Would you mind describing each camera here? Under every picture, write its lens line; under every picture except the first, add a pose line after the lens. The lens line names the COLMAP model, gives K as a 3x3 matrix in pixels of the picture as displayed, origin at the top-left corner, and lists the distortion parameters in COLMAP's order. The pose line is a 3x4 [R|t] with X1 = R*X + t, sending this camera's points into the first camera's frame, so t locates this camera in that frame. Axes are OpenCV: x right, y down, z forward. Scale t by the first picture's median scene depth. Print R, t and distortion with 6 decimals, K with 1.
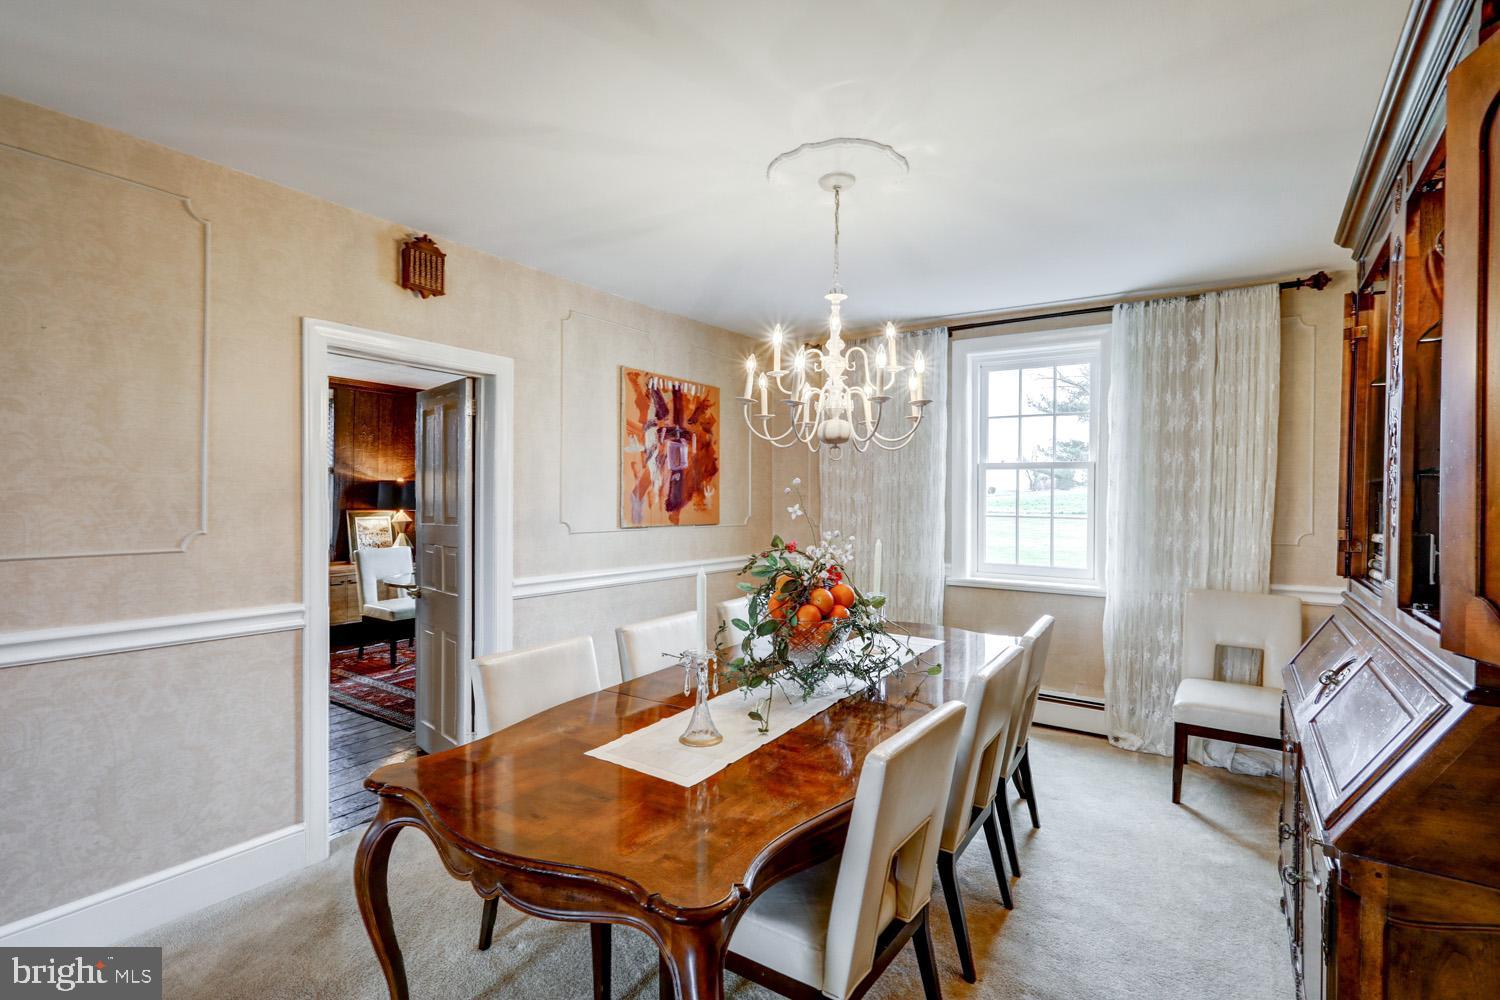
lens RADIAL K [[709.0, 0, 756.5], [0, 709.0, 497.0], [0, 0, 1]] dist [-0.002177, 0.000293]
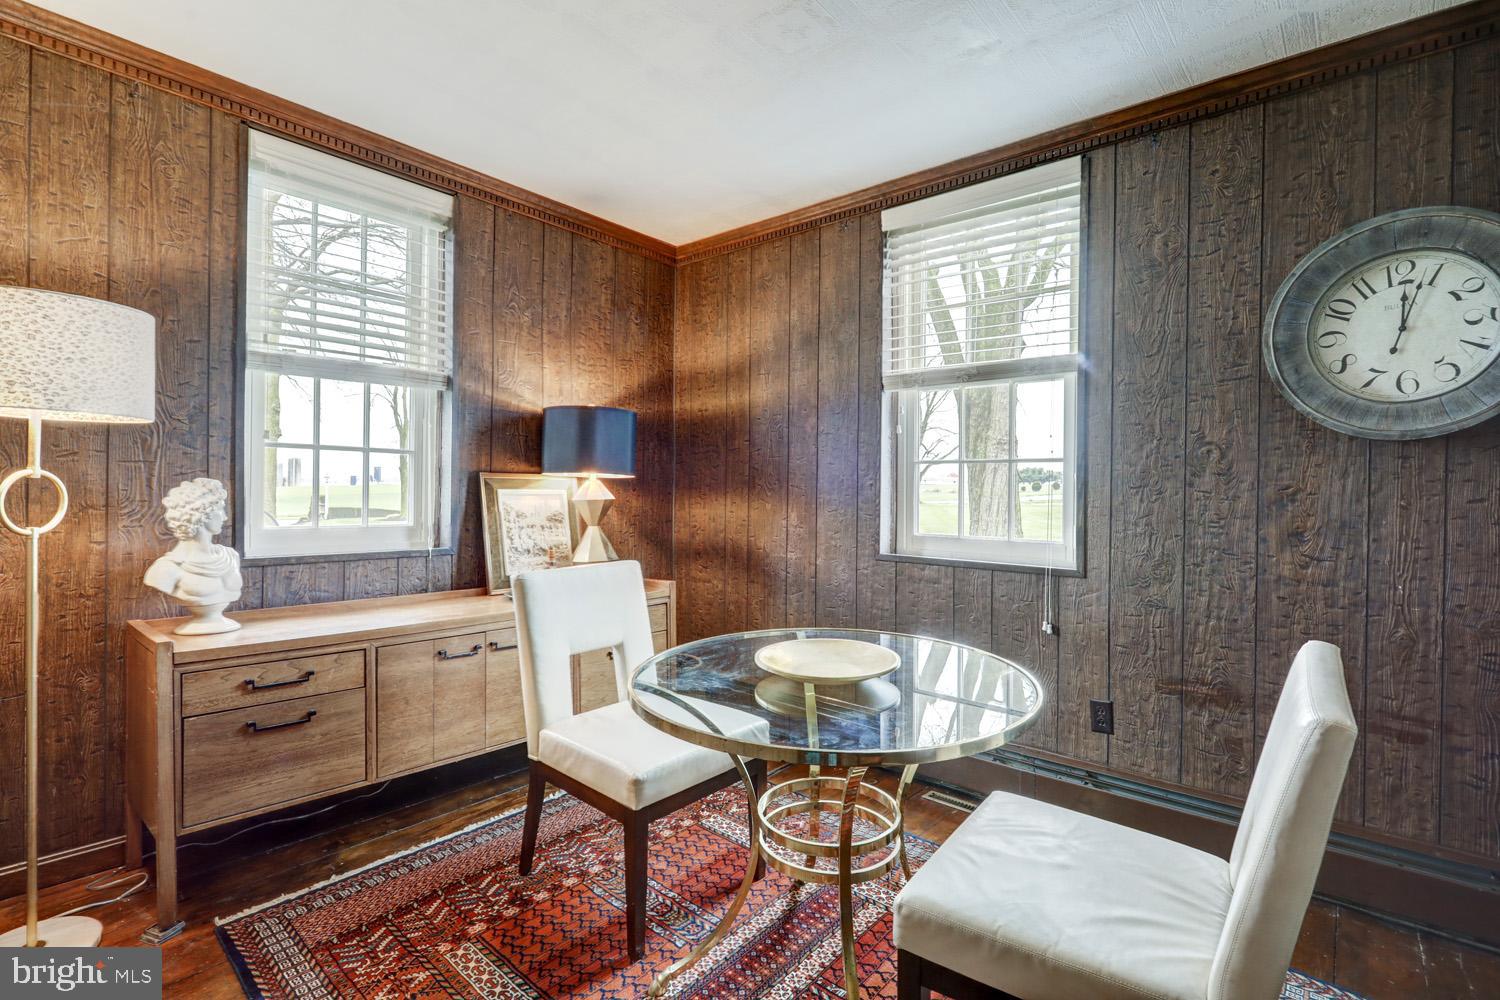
lens RADIAL K [[709.0, 0, 743.6], [0, 709.0, 505.1], [0, 0, 1]] dist [-0.002177, 0.000293]
pose [[0.988627, -0.003451, -0.150349, -0.273851], [0.003990, 0.999987, 0.003280, 0.029585], [0.150336, -0.003843, 0.988628, 0.459551]]
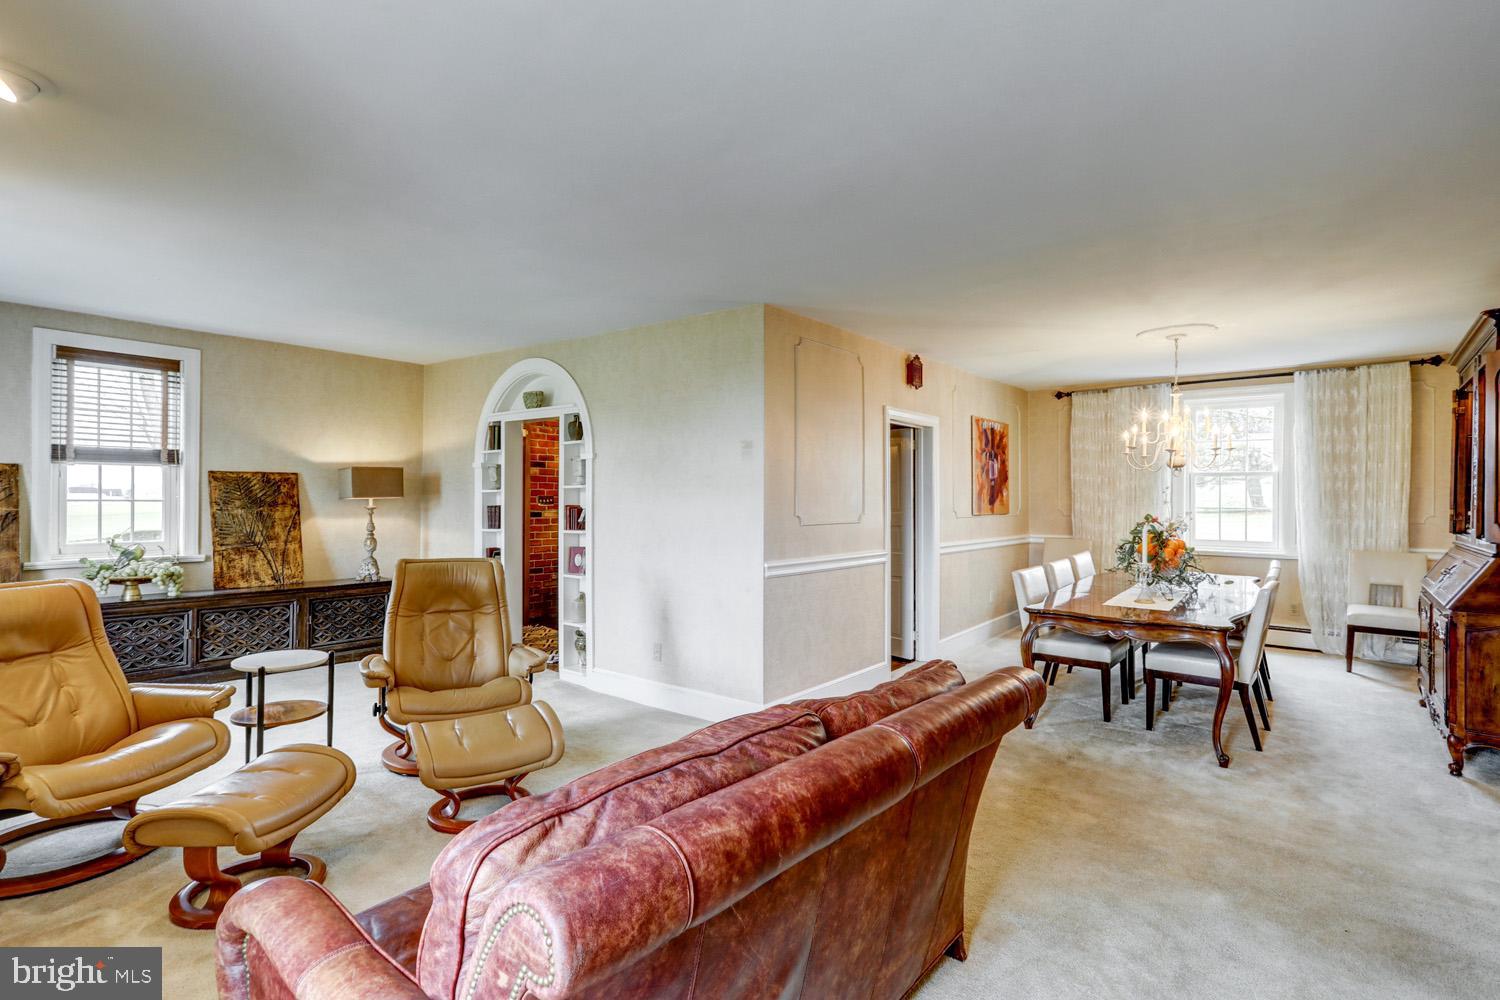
lens RADIAL K [[709.0, 0, 756.8], [0, 709.0, 496.7], [0, 0, 1]] dist [-0.002177, 0.000293]
pose [[0.995765, -0.005337, -0.091782, -0.606962], [0.005067, 0.999982, -0.003178, 0.004535], [0.091797, 0.002700, 0.995774, -0.752106]]
